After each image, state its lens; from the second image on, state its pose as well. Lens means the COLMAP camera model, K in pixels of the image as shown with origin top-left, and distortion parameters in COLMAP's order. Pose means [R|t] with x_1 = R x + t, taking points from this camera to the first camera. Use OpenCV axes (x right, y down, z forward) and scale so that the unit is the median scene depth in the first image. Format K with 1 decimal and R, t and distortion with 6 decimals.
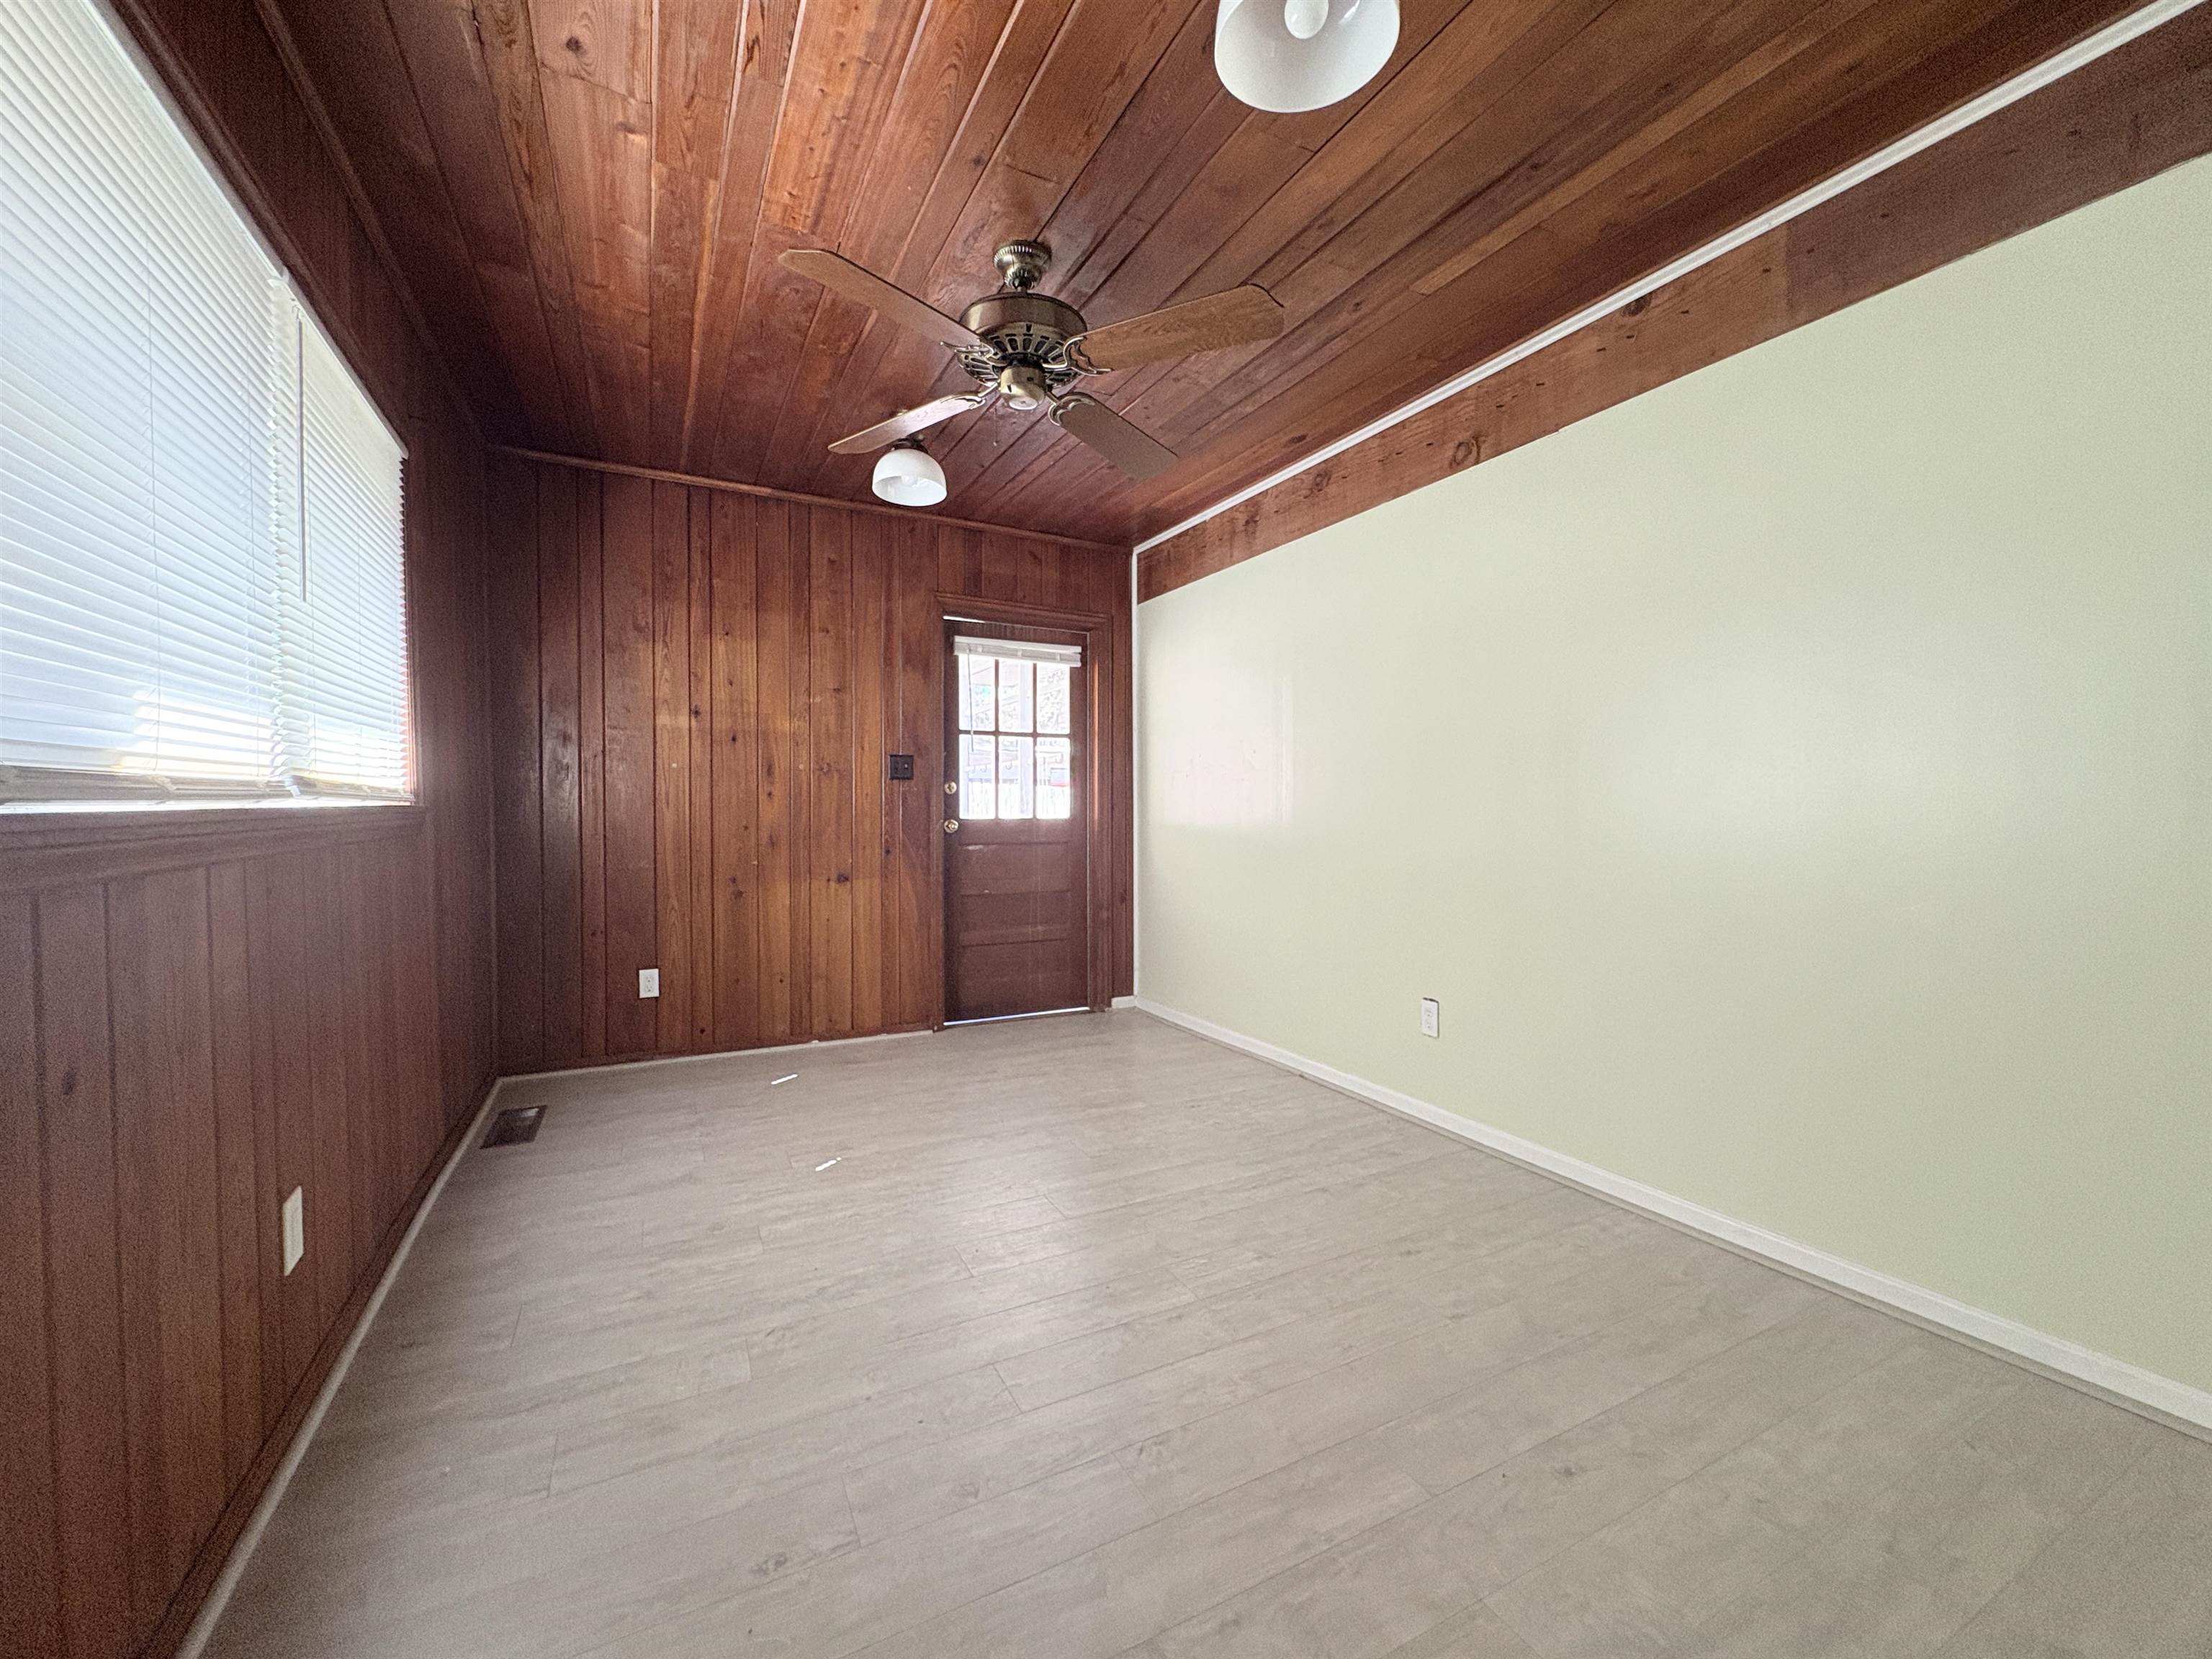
lens RADIAL K [[877.5, 0, 1106.0], [0, 877.5, 829.5], [0, 0, 1]] dist [-0.000238, 0.000693]
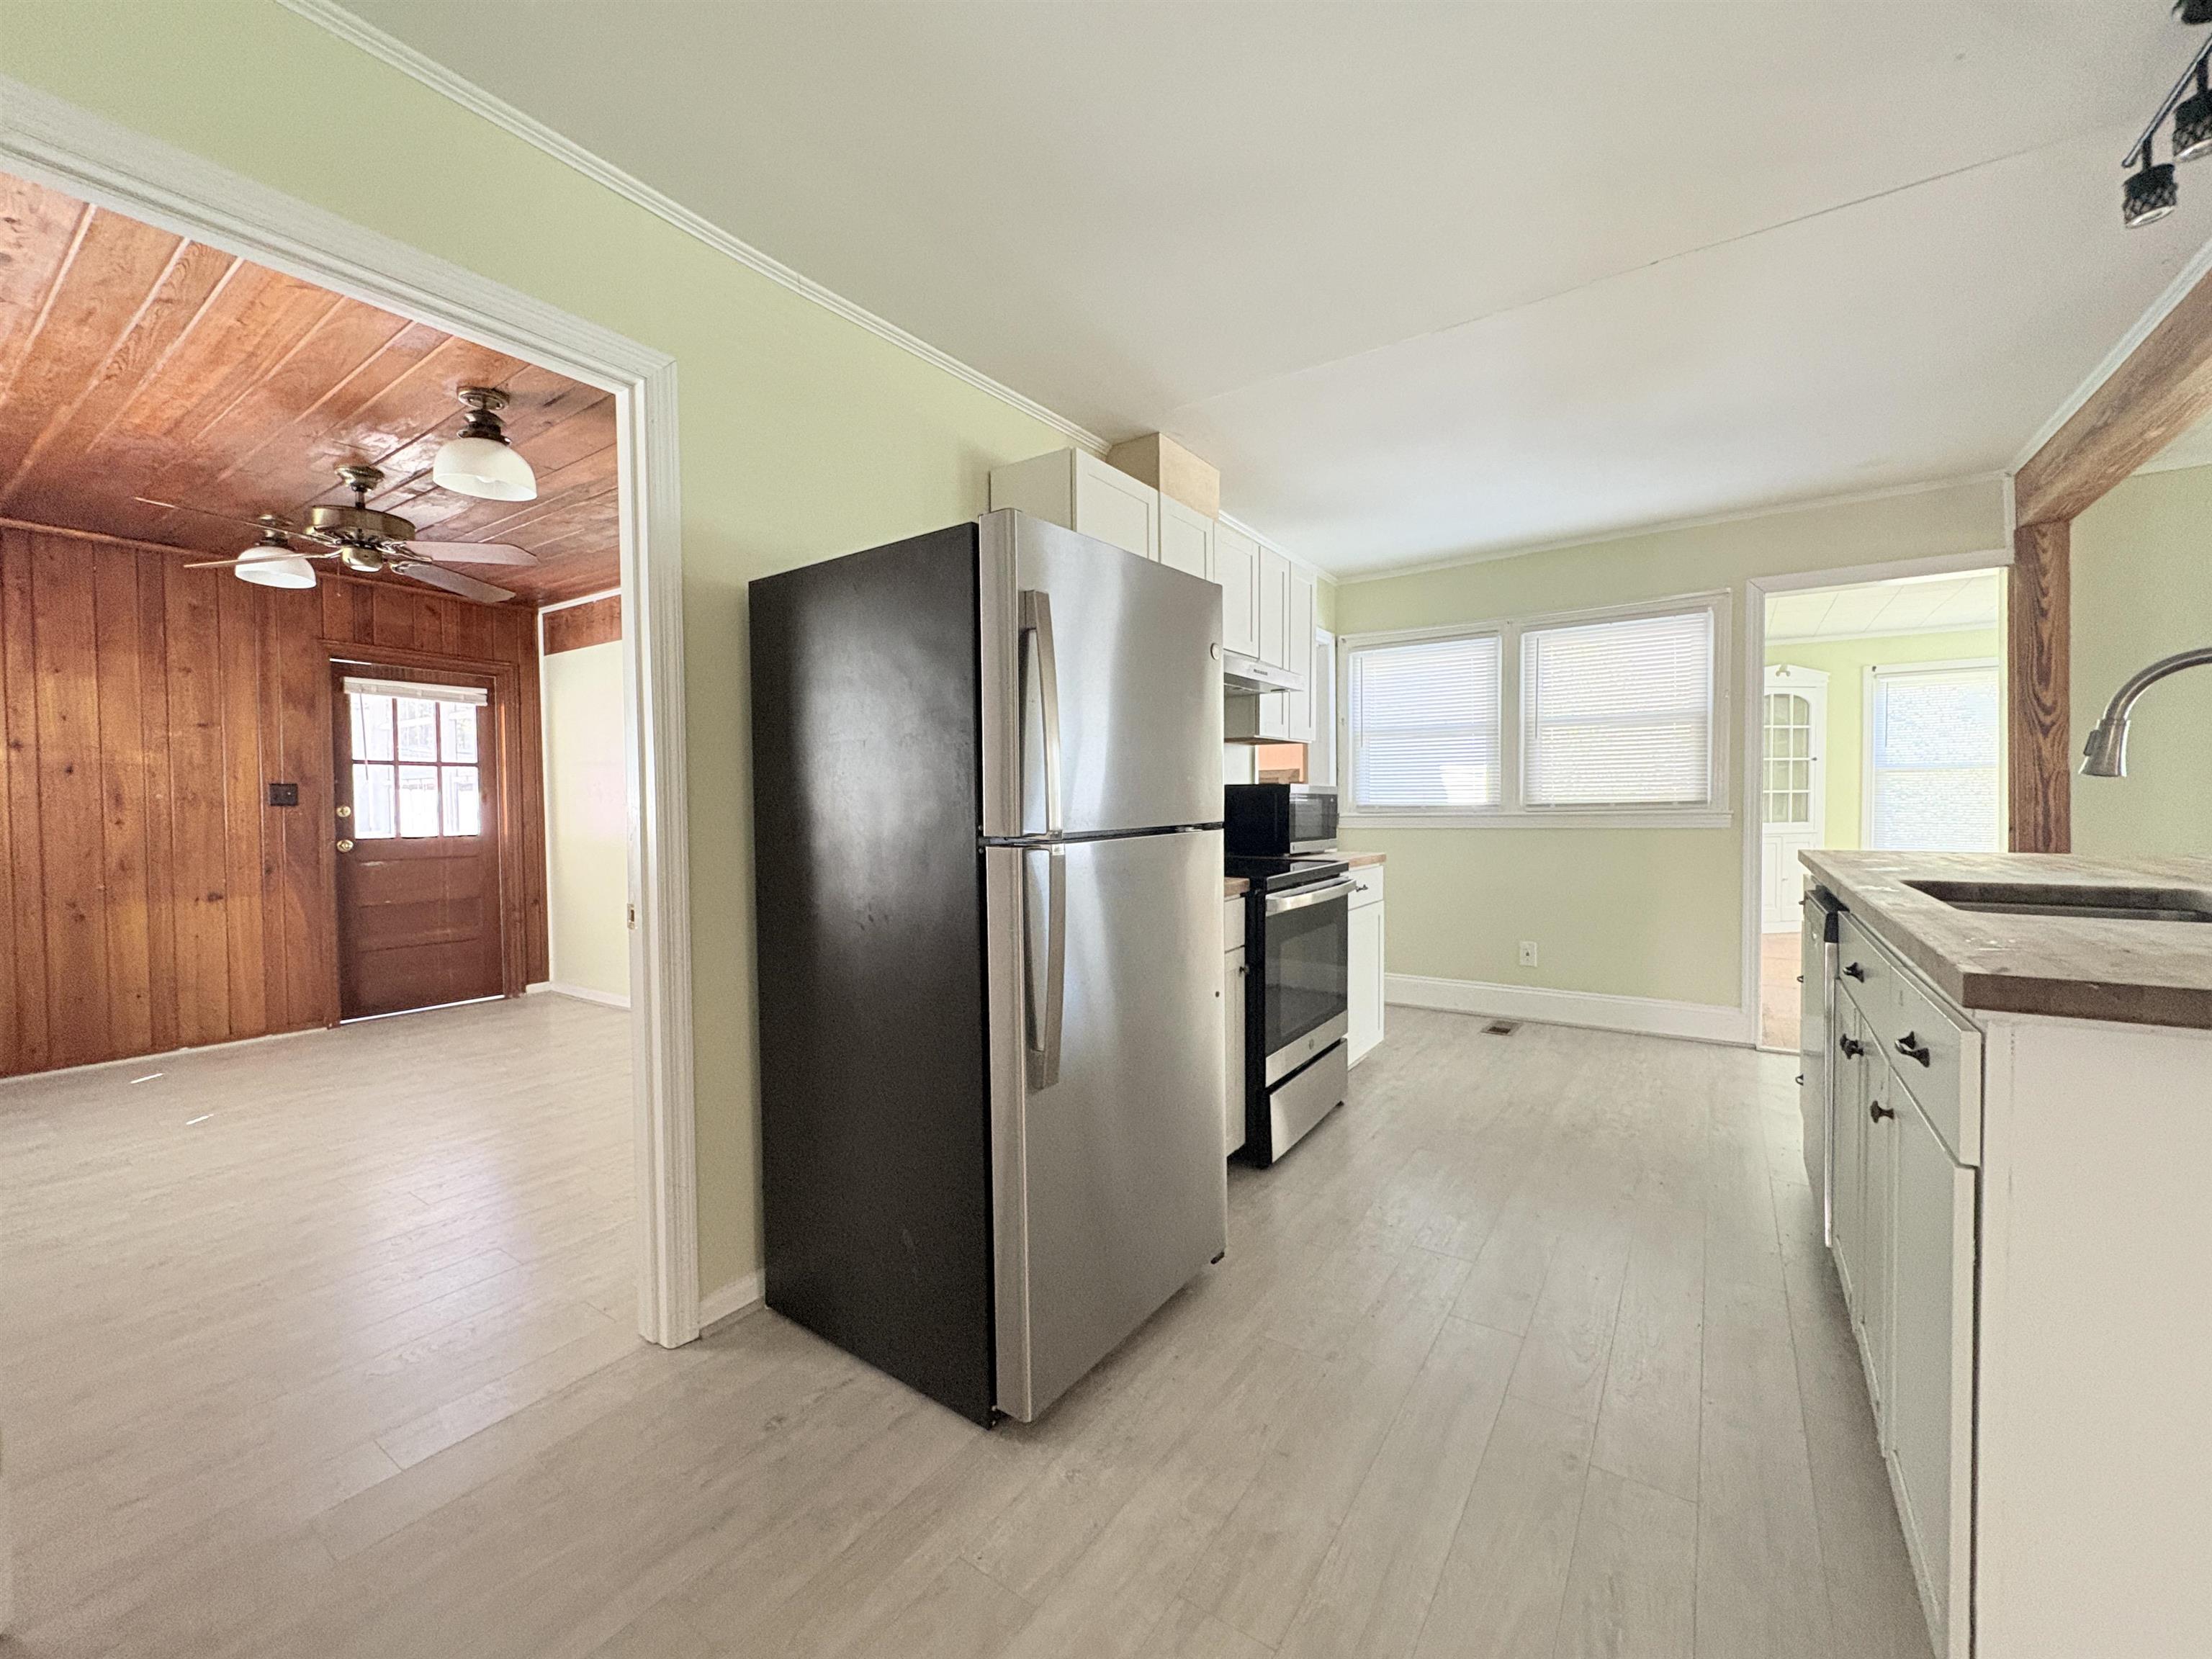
lens RADIAL K [[877.5, 0, 1106.0], [0, 877.5, 829.5], [0, 0, 1]] dist [-0.000238, 0.000693]
pose [[0.880482, -0.020410, 0.473641, 0.156552], [0.017506, 0.999791, 0.010539, -0.019886], [-0.473757, -0.000987, 0.880655, -0.474400]]
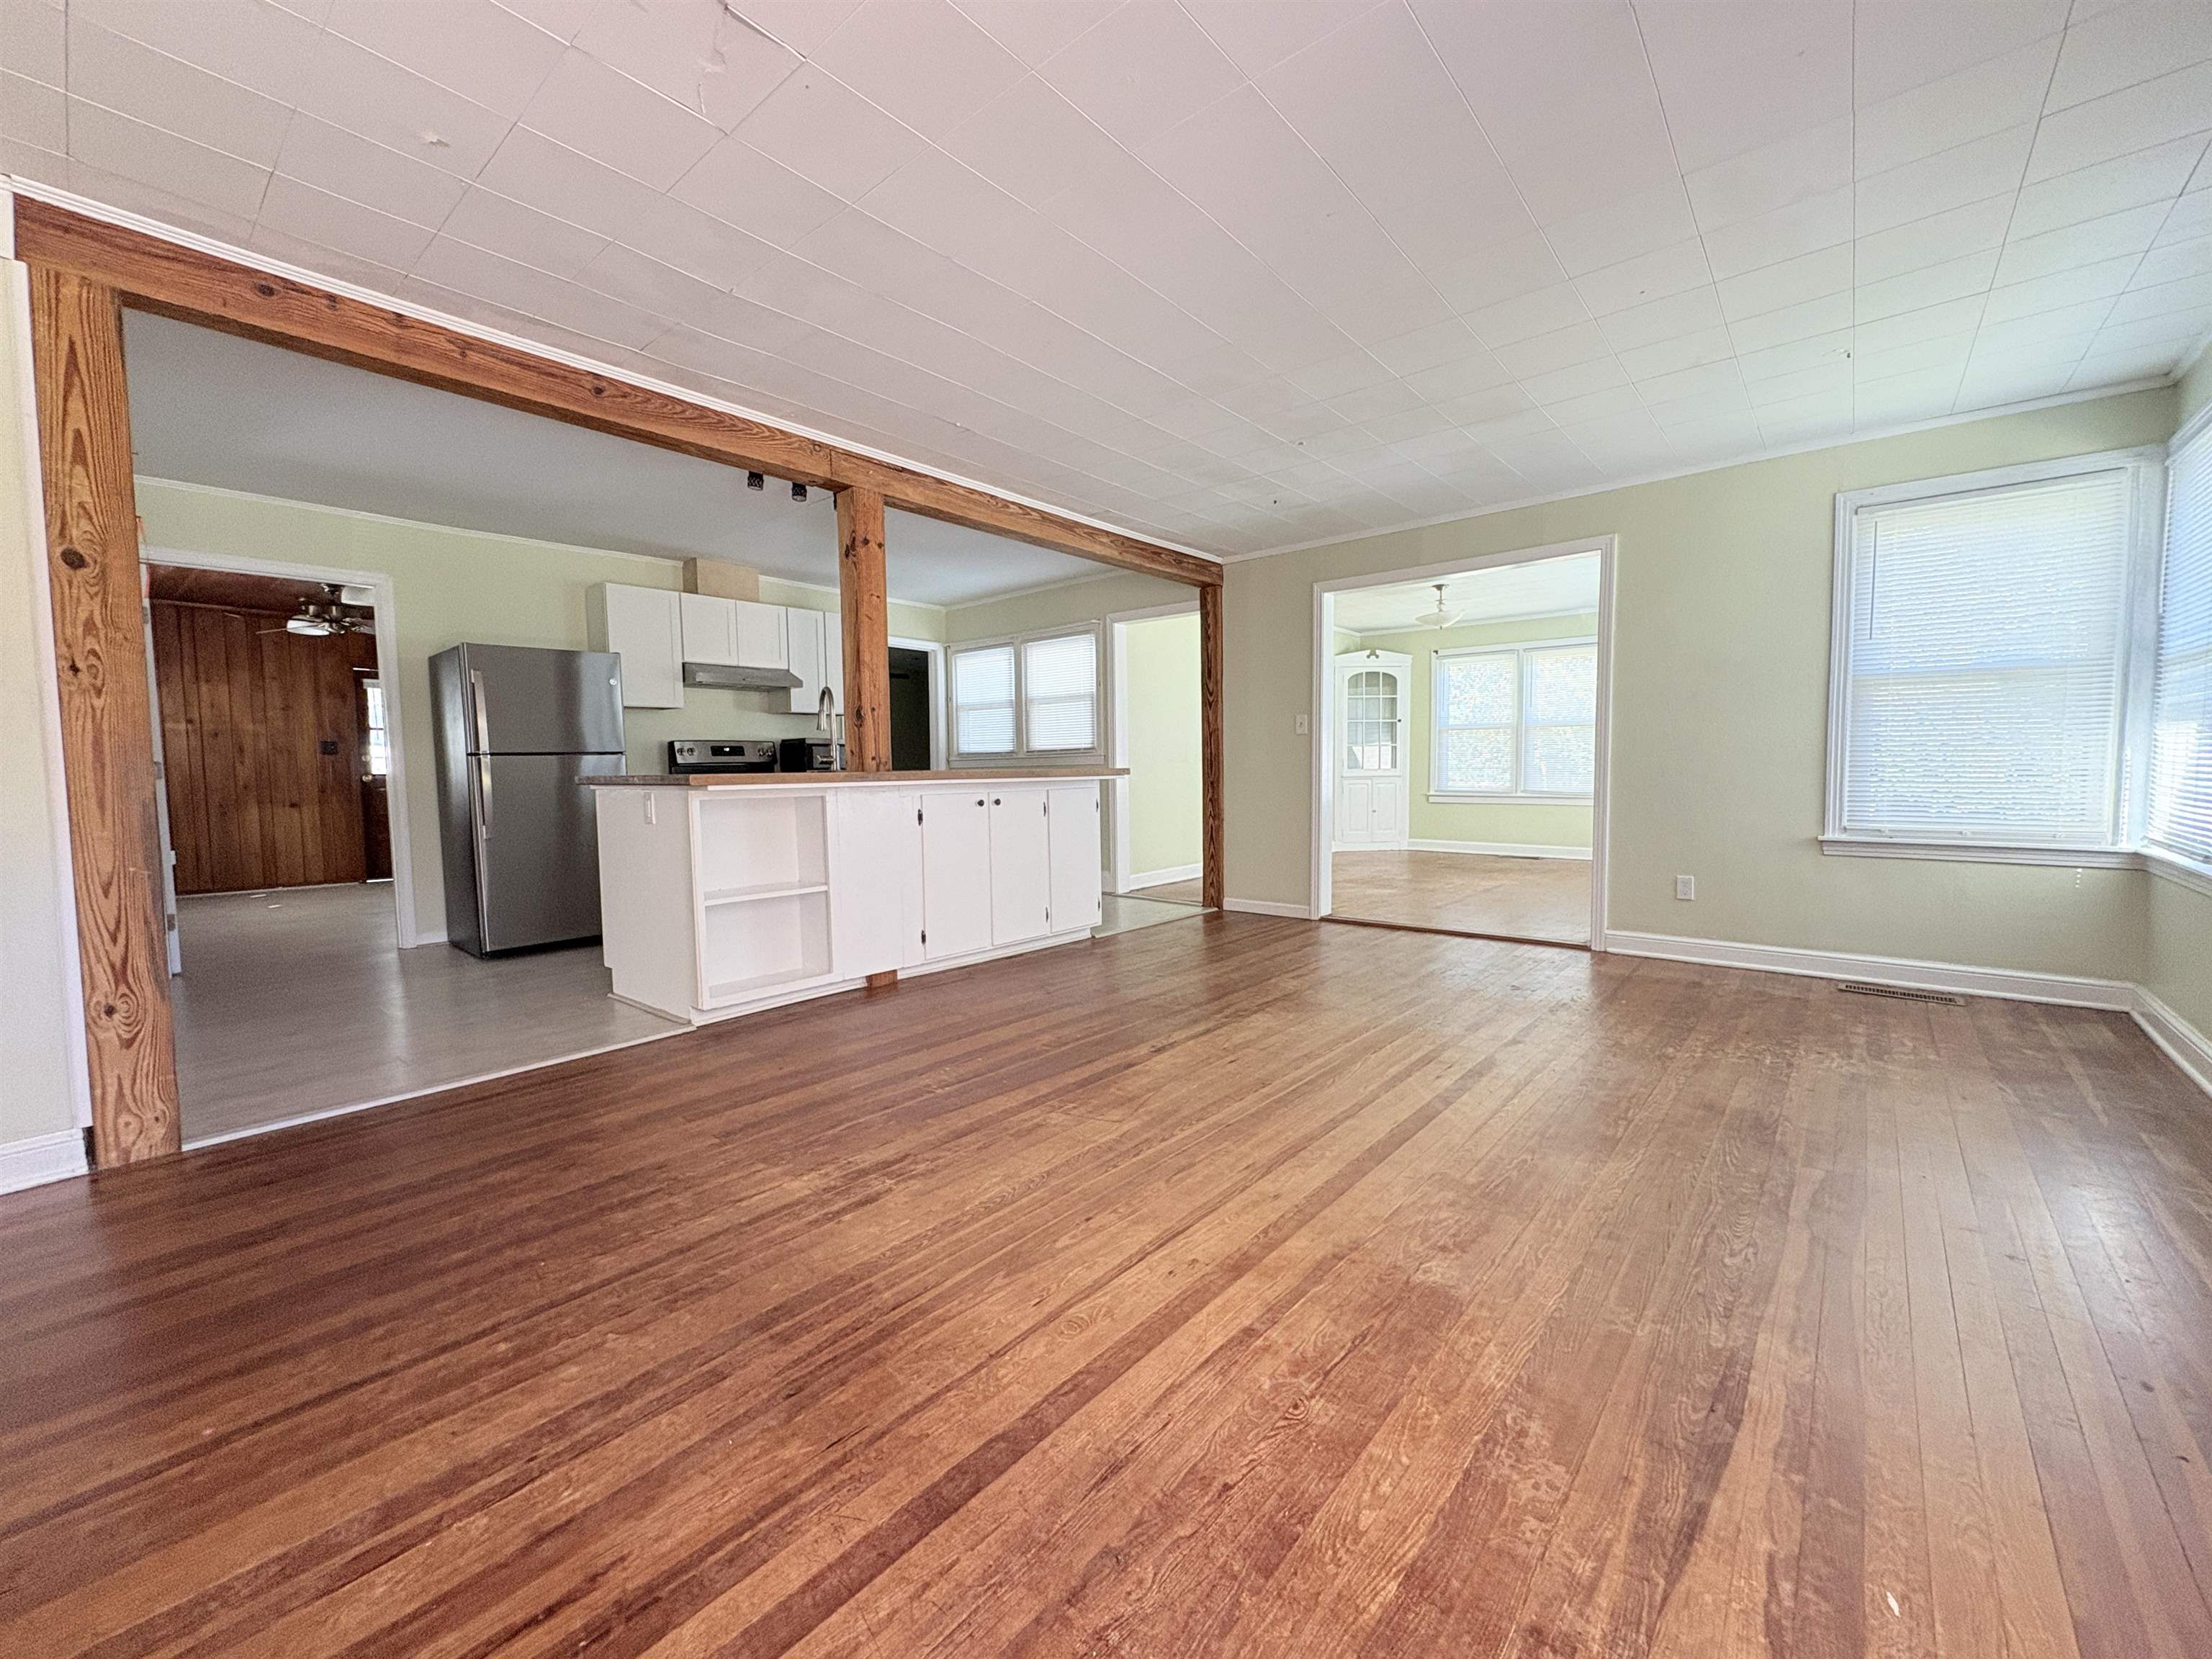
lens RADIAL K [[877.5, 0, 1106.0], [0, 877.5, 829.5], [0, 0, 1]] dist [-0.000238, 0.000693]
pose [[0.925471, -0.034514, 0.377243, 0.617644], [0.016528, 0.998571, 0.050812, 0.039084], [-0.378458, -0.040790, 0.924719, -1.455637]]
